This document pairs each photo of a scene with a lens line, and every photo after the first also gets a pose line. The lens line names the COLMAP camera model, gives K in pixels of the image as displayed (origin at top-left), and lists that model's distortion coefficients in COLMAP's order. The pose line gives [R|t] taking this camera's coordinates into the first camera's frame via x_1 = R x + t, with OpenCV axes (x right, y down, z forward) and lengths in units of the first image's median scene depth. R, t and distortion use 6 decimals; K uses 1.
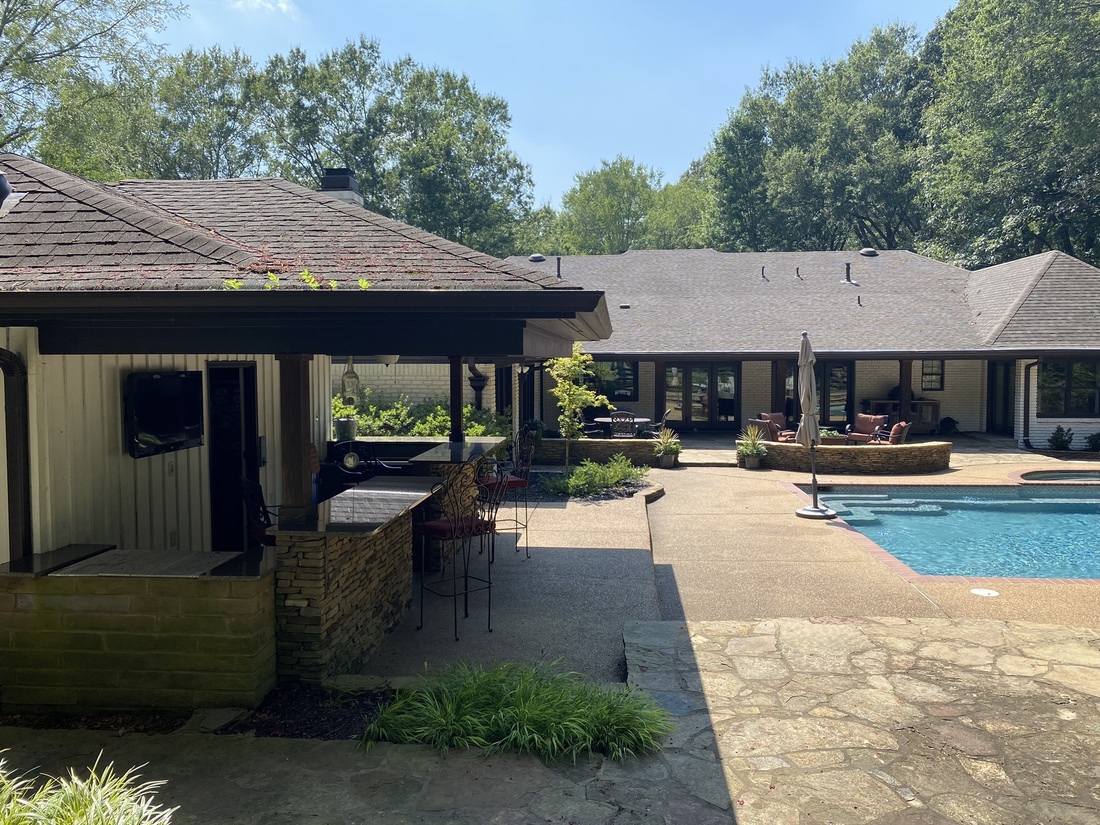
lens RADIAL K [[835.6, 0, 555.2], [0, 835.6, 407.8], [0, 0, 1]] dist [0.009099, -0.002108]
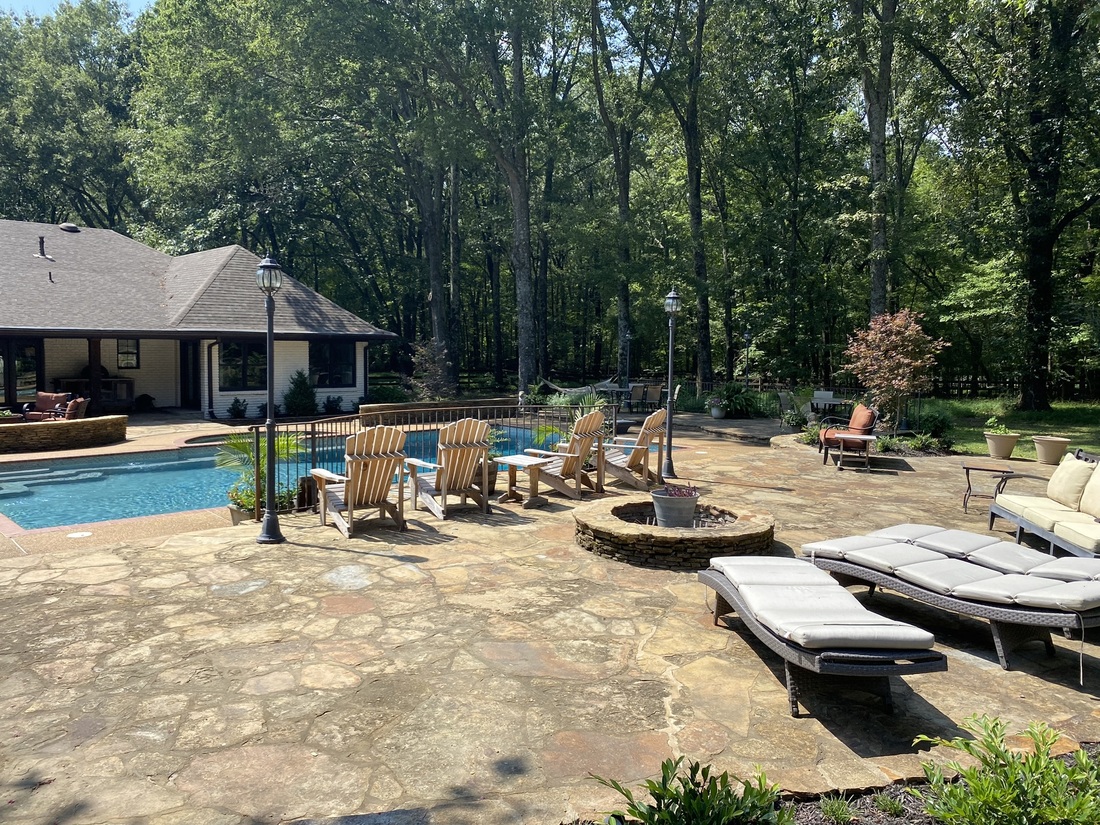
lens RADIAL K [[835.6, 0, 557.5], [0, 835.6, 404.7], [0, 0, 1]] dist [0.009099, -0.002108]
pose [[0.671307, -0.039351, 0.740134, 0.028335], [0.027962, 0.999223, 0.027765, 0.007464], [-0.740651, 0.002056, 0.671886, -0.067866]]
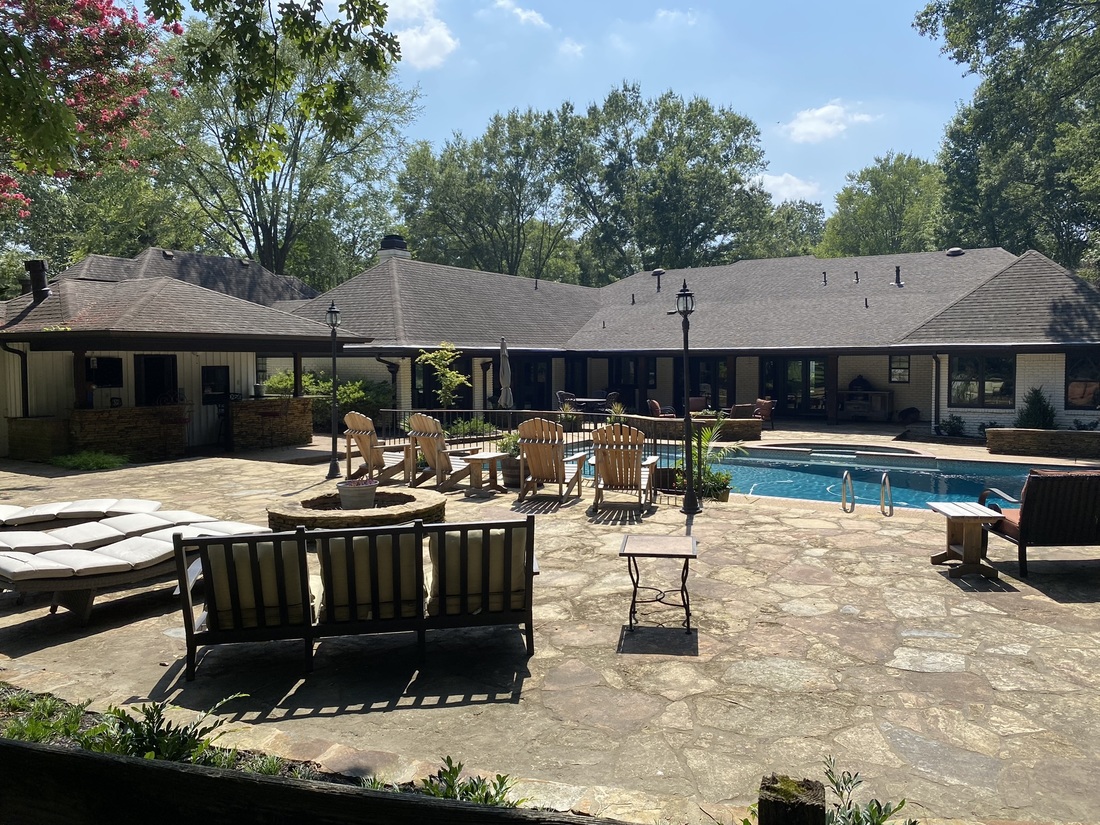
lens RADIAL K [[835.6, 0, 549.9], [0, 835.6, 409.0], [0, 0, 1]] dist [0.009099, -0.002108]
pose [[0.883496, 0.027352, -0.467639, 0.422076], [-0.026192, 0.999617, 0.008983, 0.011771], [0.467705, 0.004312, 0.883874, -0.145000]]
